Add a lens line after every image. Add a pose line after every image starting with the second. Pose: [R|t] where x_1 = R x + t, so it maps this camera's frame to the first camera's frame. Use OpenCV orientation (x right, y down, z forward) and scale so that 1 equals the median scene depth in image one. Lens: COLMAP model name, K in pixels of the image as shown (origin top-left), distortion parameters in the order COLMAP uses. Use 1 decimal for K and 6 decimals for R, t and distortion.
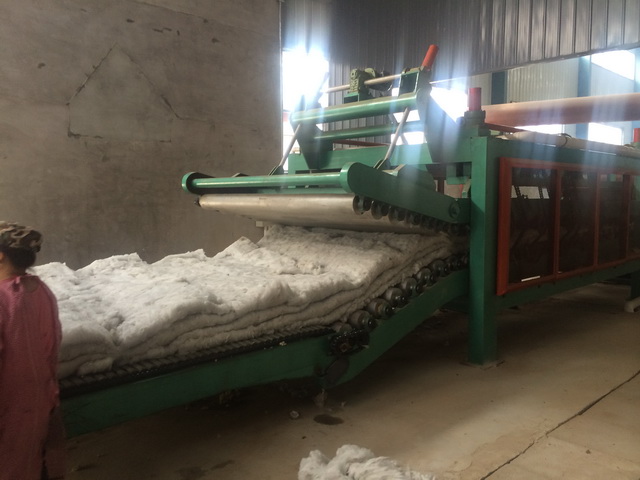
lens RADIAL K [[555.8, 0, 321.0], [0, 555.8, 247.3], [0, 0, 1]] dist [0.094301, -0.132597]
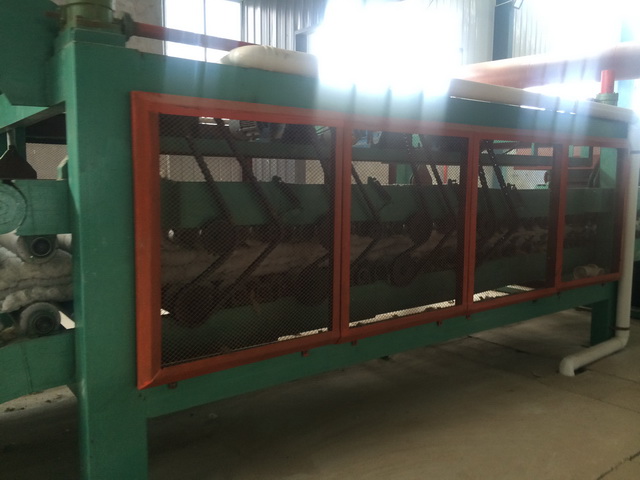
lens RADIAL K [[565.5, 0, 323.2], [0, 565.5, 241.9], [0, 0, 1]] dist [0.098156, -0.149316]
pose [[0.993421, 0.020448, -0.112678, 0.478367], [-0.017846, 0.999551, 0.024054, -0.047913], [0.113119, -0.021885, 0.993340, 0.499694]]
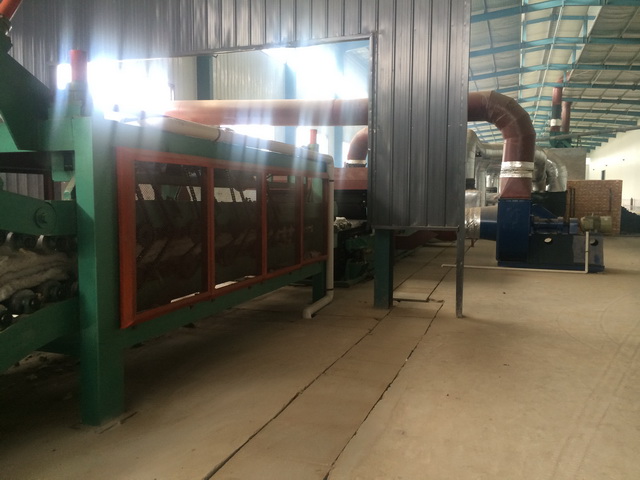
lens RADIAL K [[565.5, 0, 323.2], [0, 565.5, 241.9], [0, 0, 1]] dist [0.098156, -0.149316]
pose [[0.893763, -0.029970, 0.447536, 0.188132], [0.033822, 0.999428, -0.000617, -0.019371], [-0.447262, 0.015689, 0.894266, 0.159385]]
